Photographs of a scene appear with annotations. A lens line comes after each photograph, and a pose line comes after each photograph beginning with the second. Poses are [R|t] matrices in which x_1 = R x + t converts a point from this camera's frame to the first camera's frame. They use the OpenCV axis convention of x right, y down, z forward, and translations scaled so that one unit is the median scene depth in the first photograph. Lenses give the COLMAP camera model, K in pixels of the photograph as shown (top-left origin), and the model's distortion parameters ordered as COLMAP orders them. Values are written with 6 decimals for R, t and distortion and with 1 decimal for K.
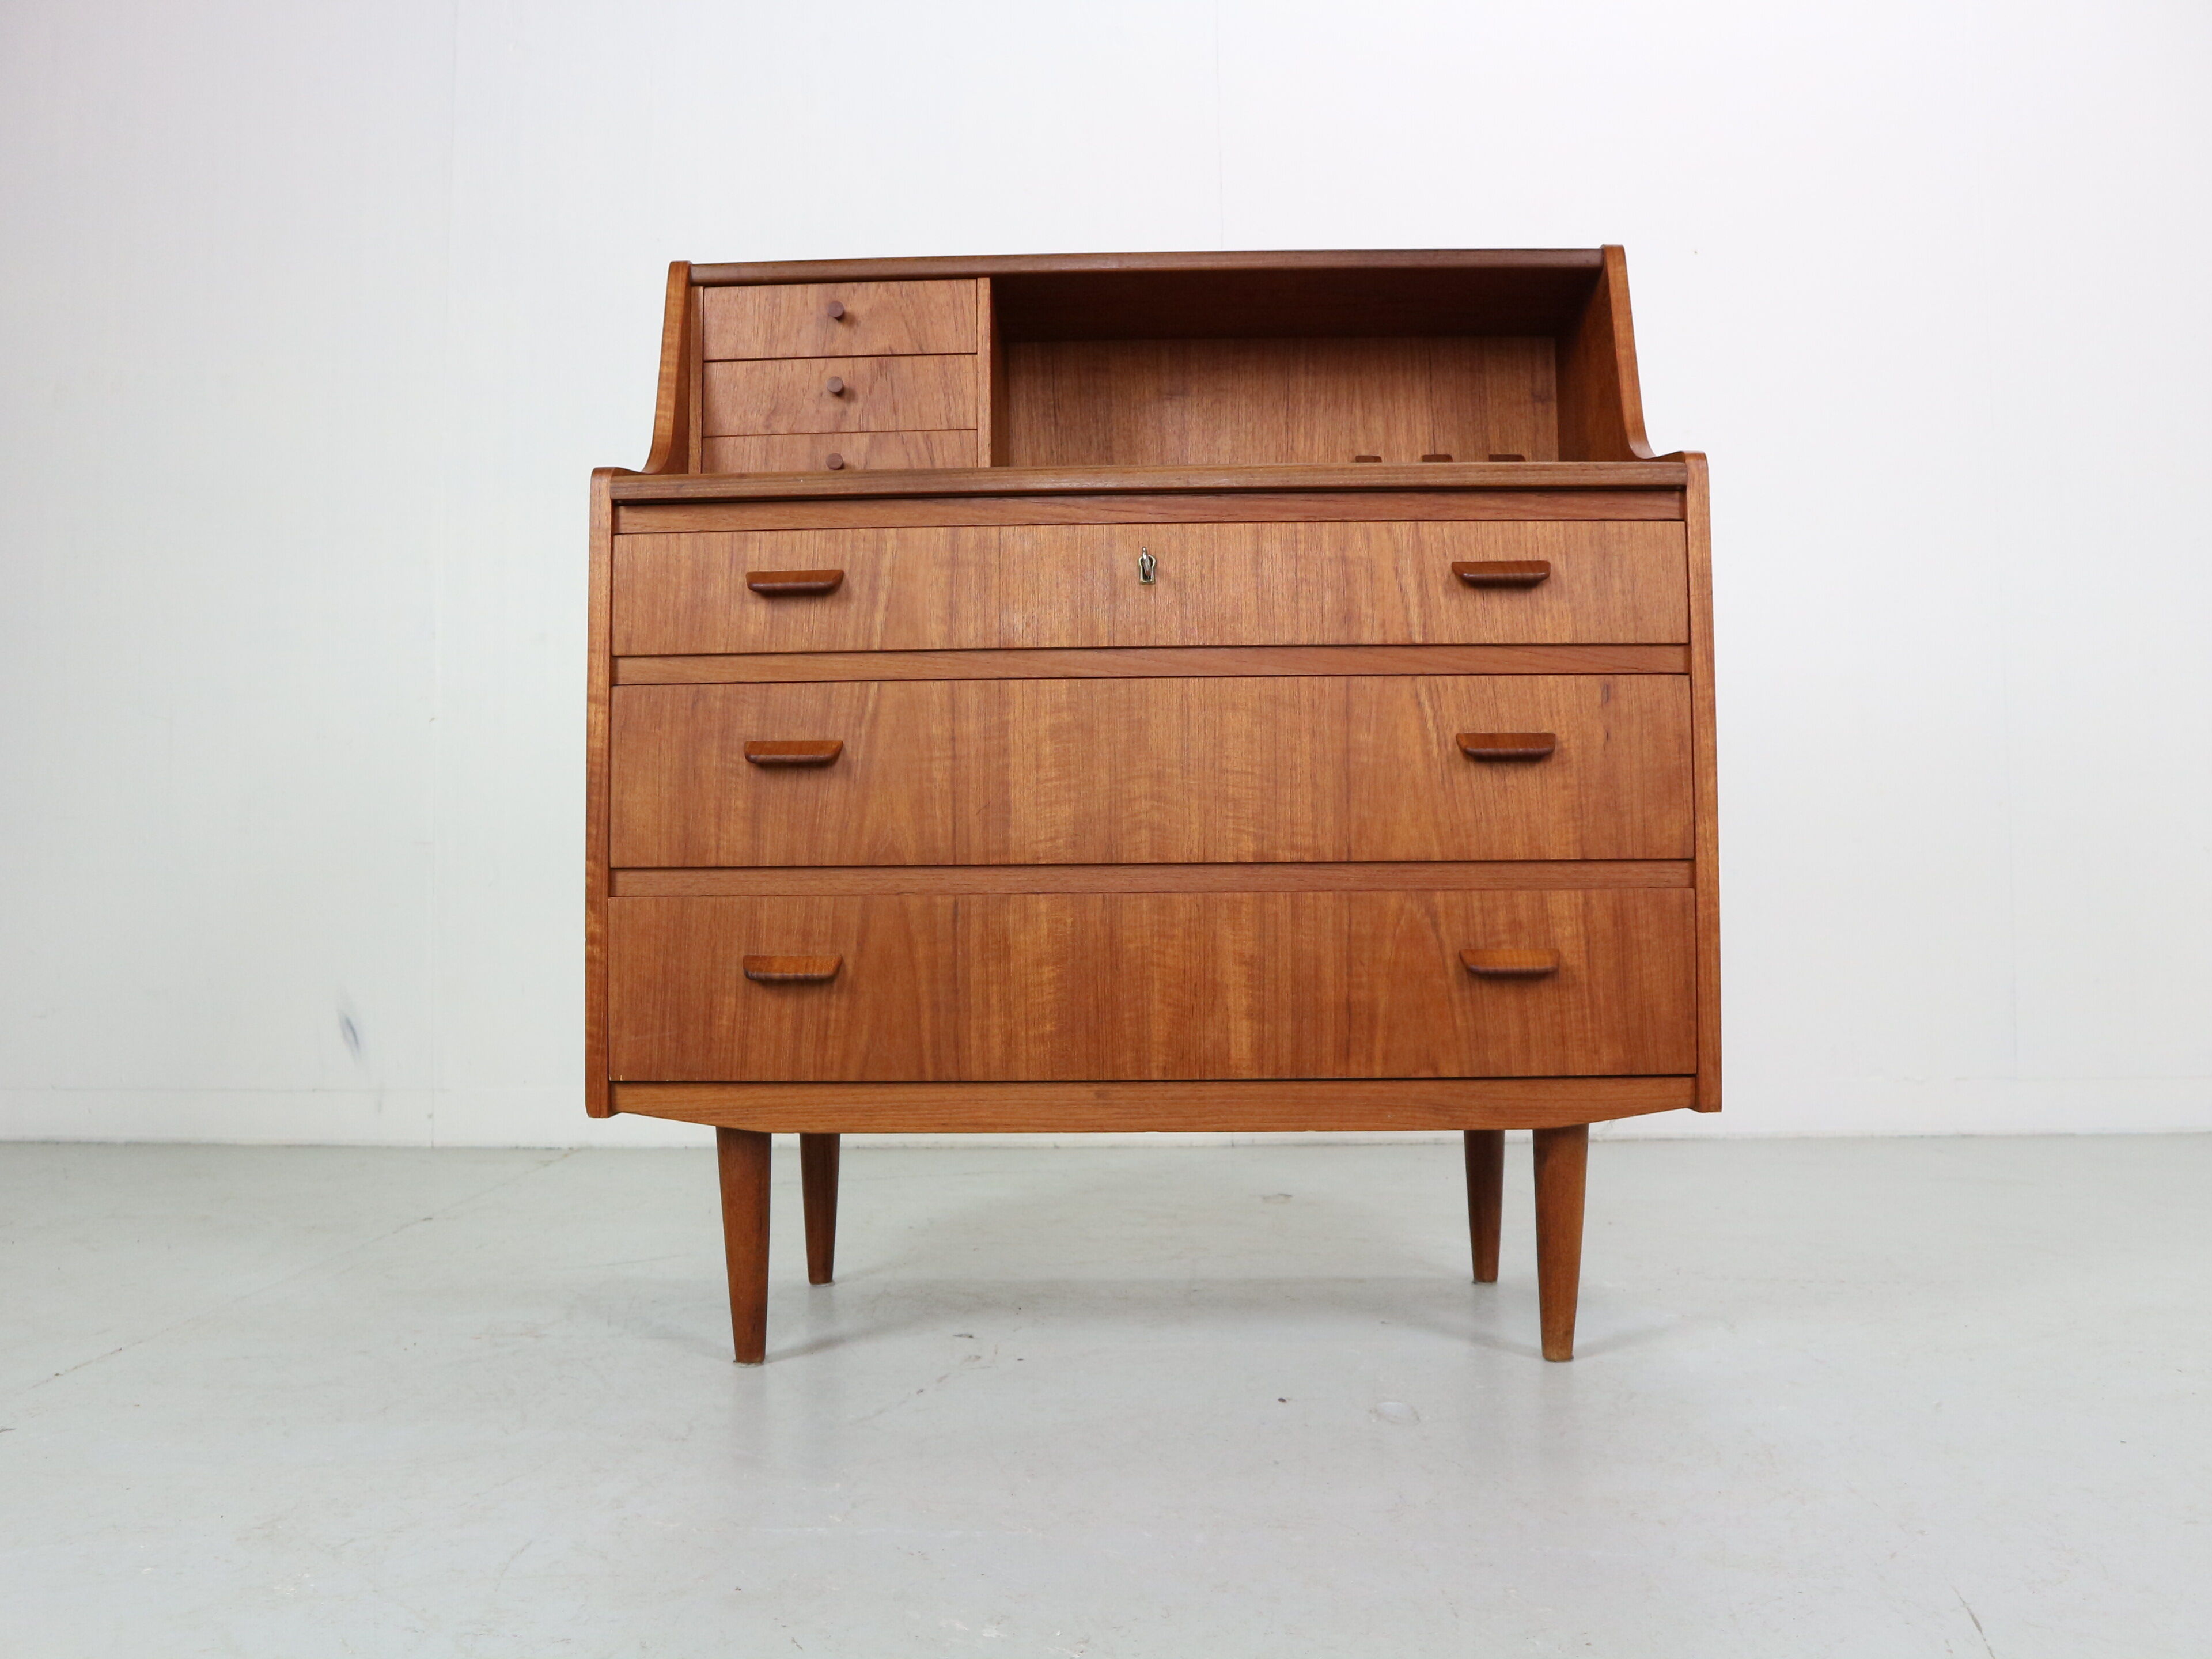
lens RADIAL K [[1725.3, 0, 1099.9], [0, 1725.3, 840.6], [0, 0, 1]] dist [-0.136223, 0.098392]
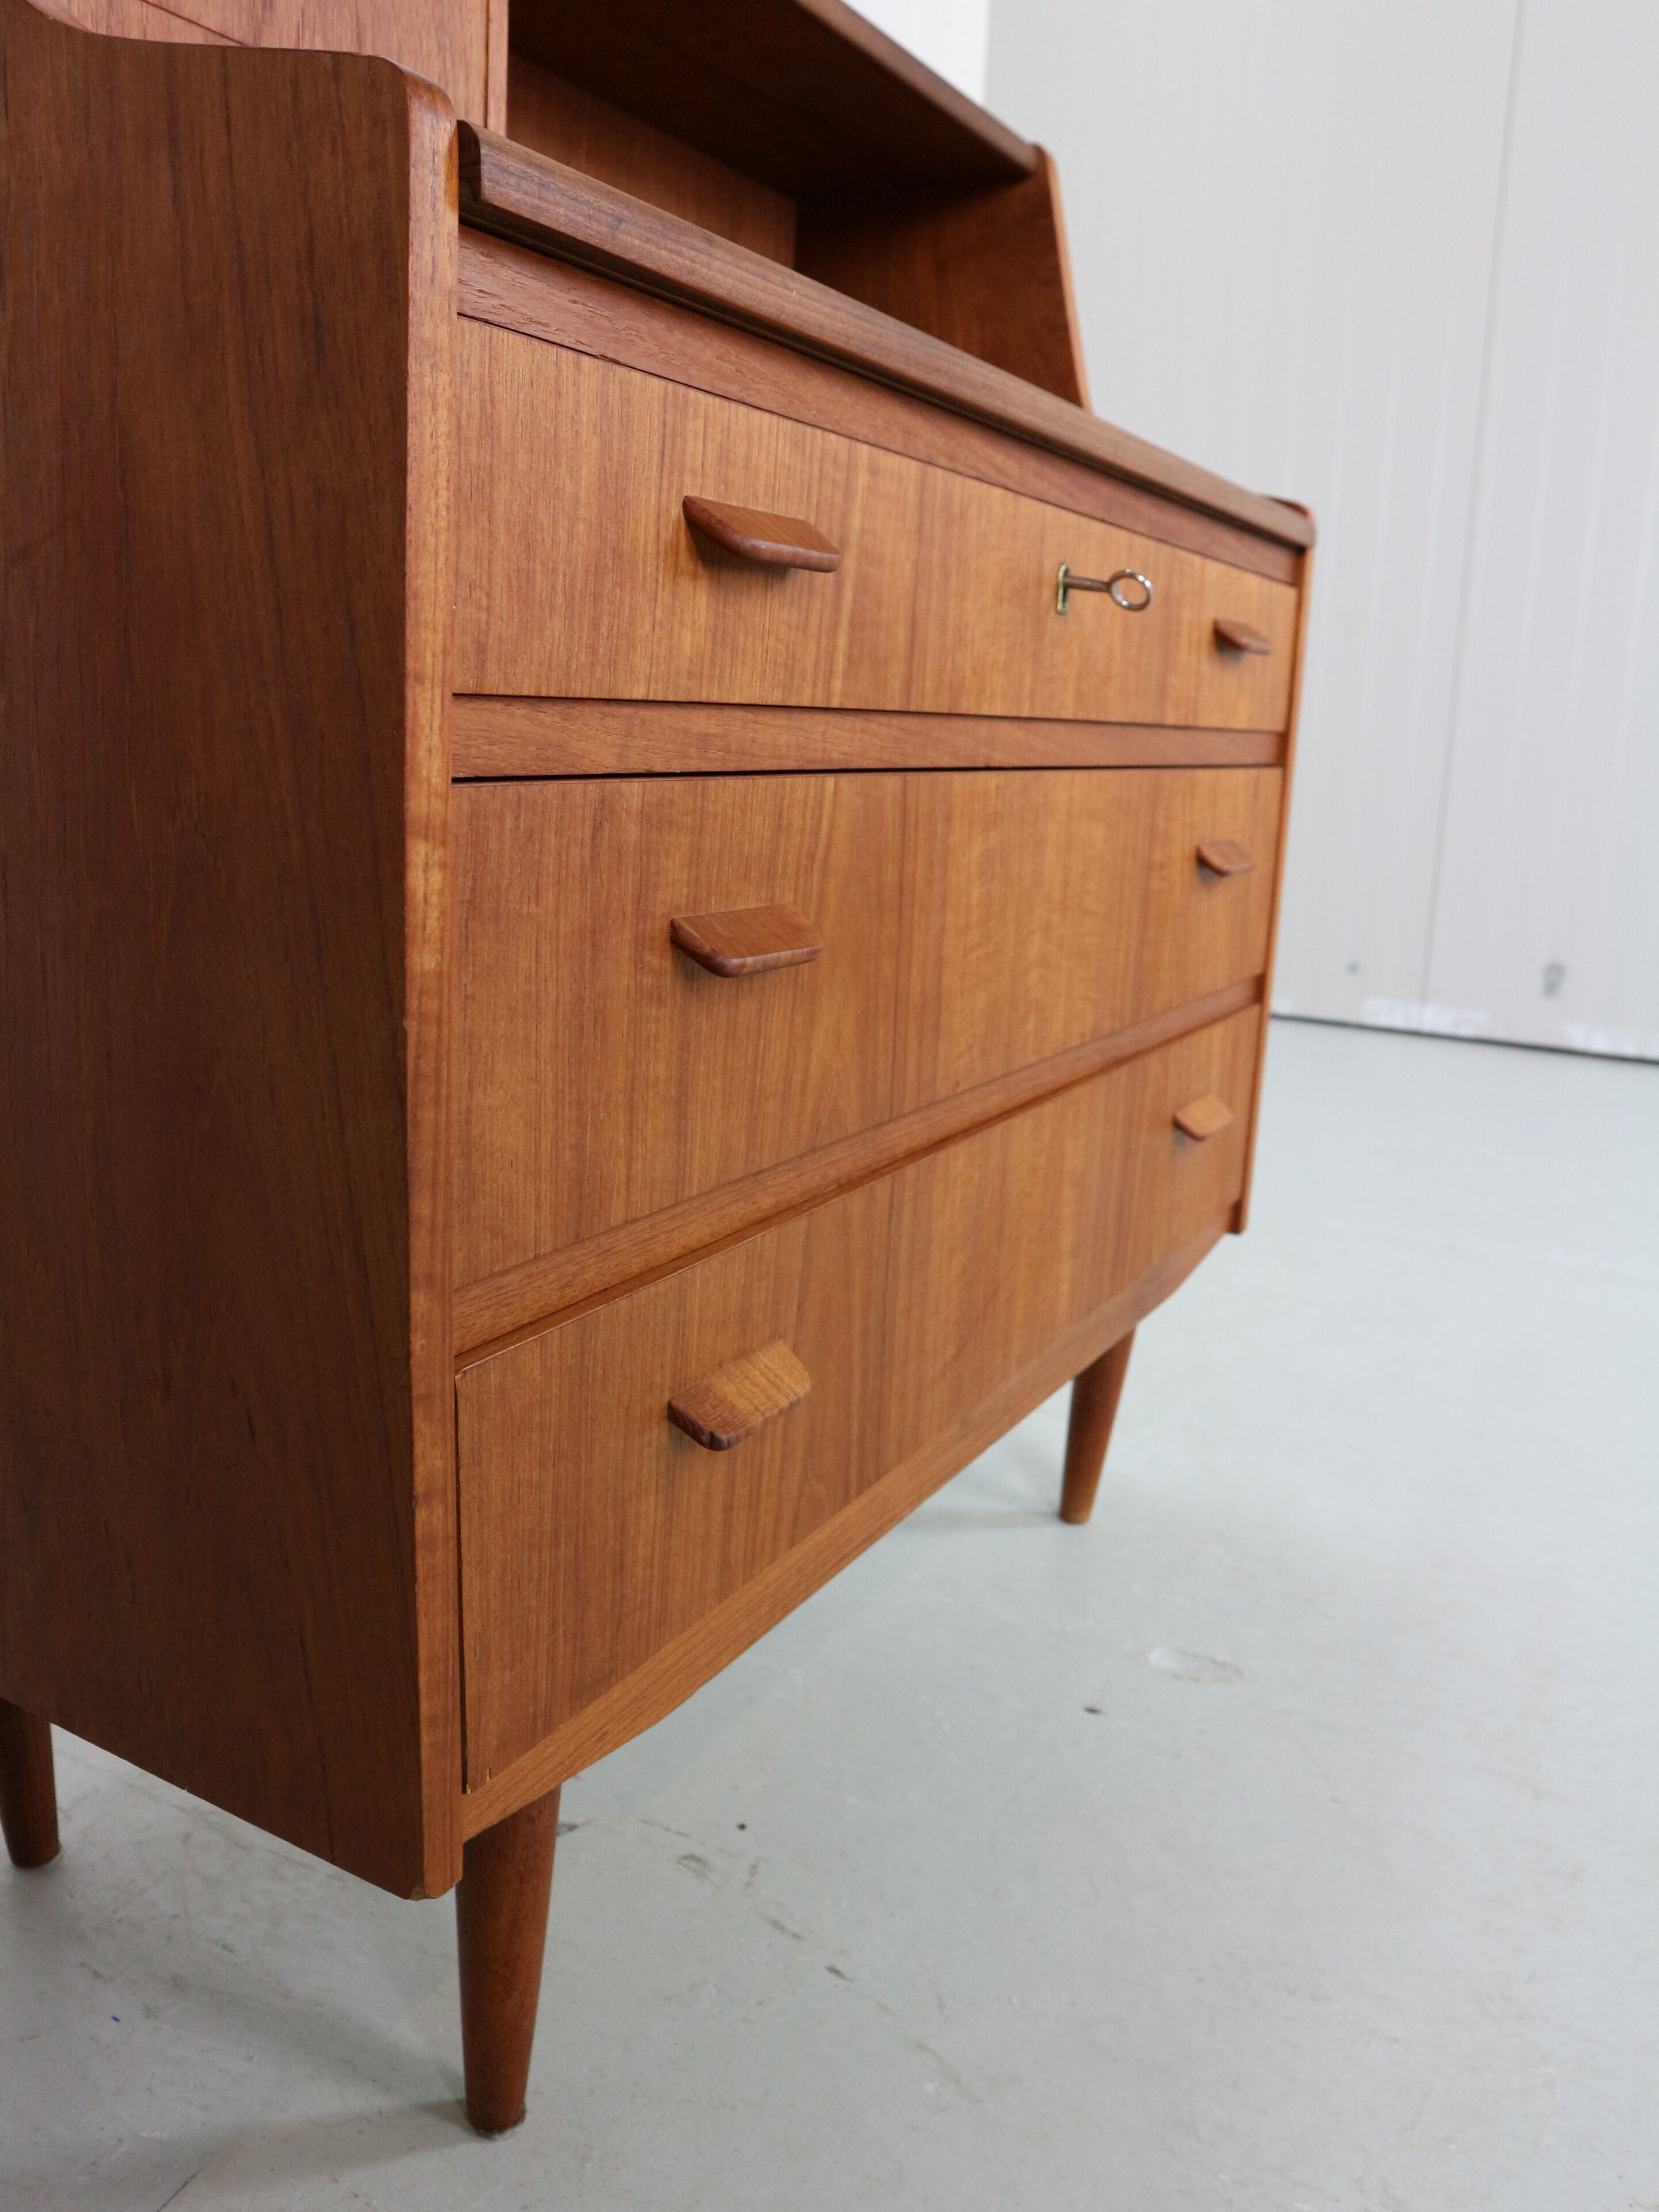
lens RADIAL K [[1725.3, 0, 841.0], [0, 1725.3, 1119.0], [0, 0, 1]] dist [-0.136223, 0.098392]
pose [[0.459755, -0.179000, 0.869819, -0.563527], [-0.081477, 0.966841, 0.242032, -0.116340], [-0.884300, -0.182146, 0.429926, 0.780167]]
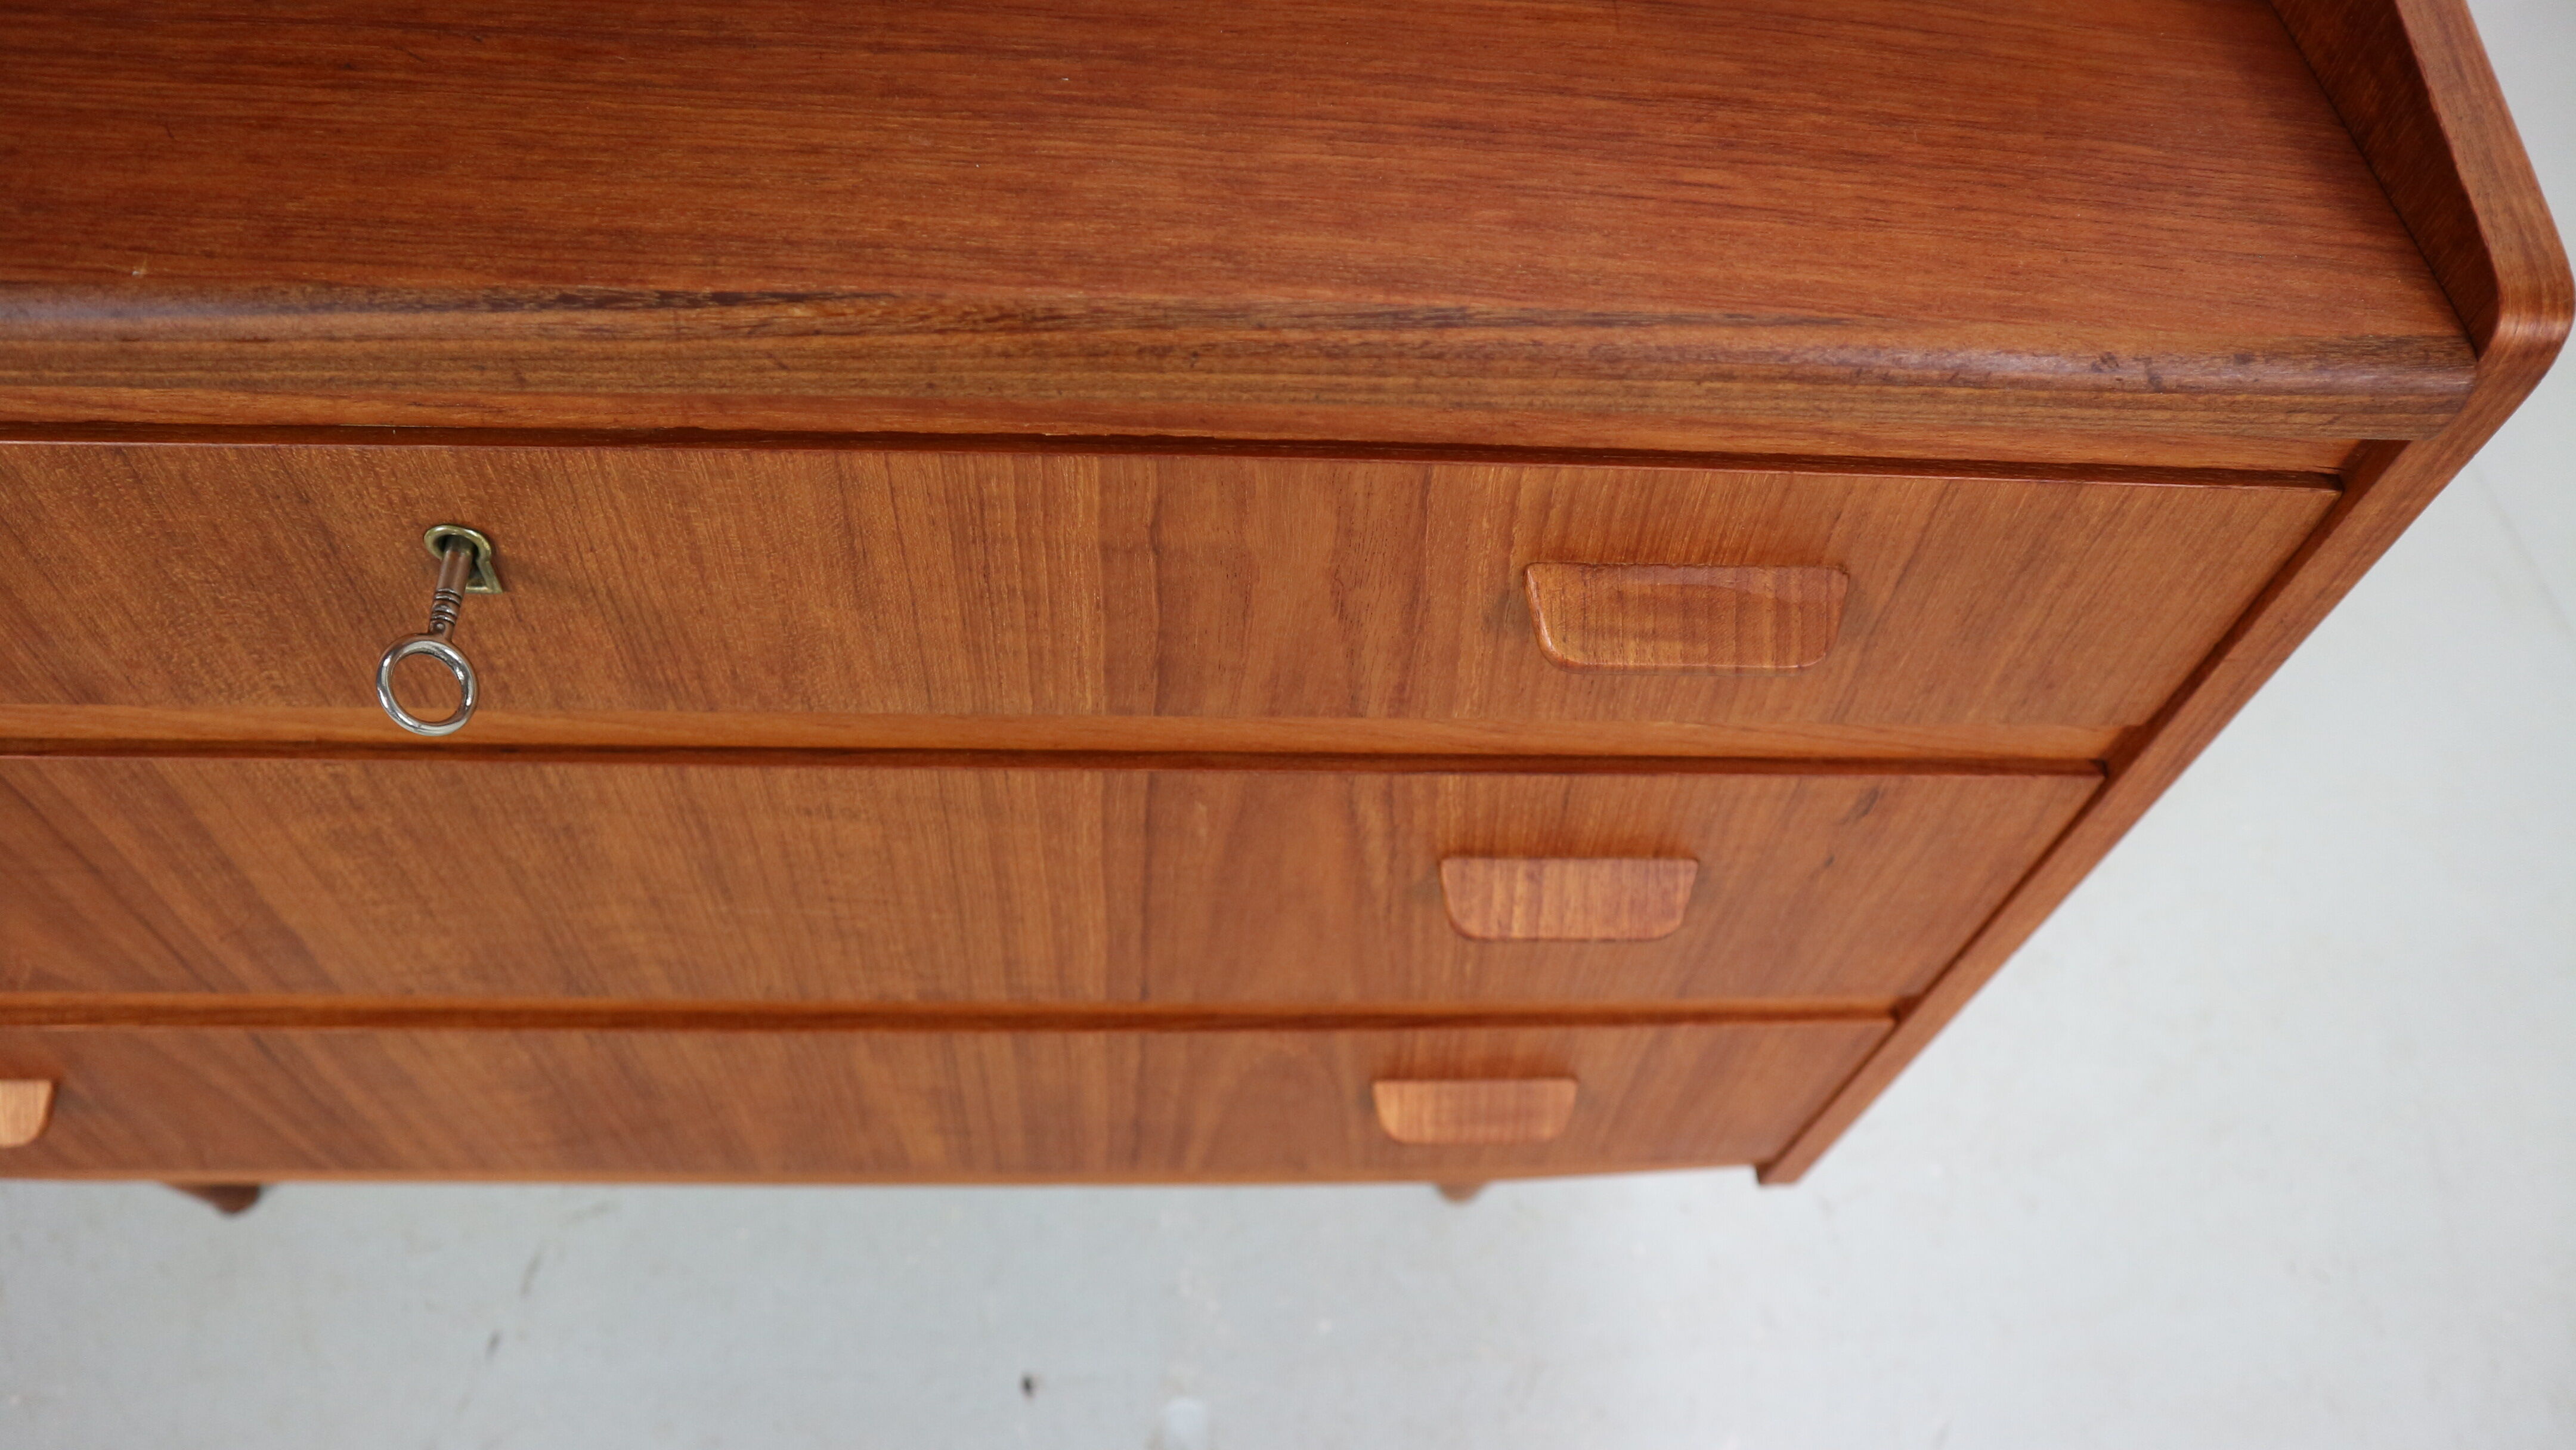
lens RADIAL K [[1783.7, 0, 1285.1], [0, 1783.7, 731.5], [0, 0, 1]] dist [-0.107092, 0.054657]
pose [[0.994030, -0.012599, 0.108379, 0.131350], [-0.086323, 0.516704, 0.851801, -0.402052], [-0.066731, -0.856071, 0.512532, 0.821088]]
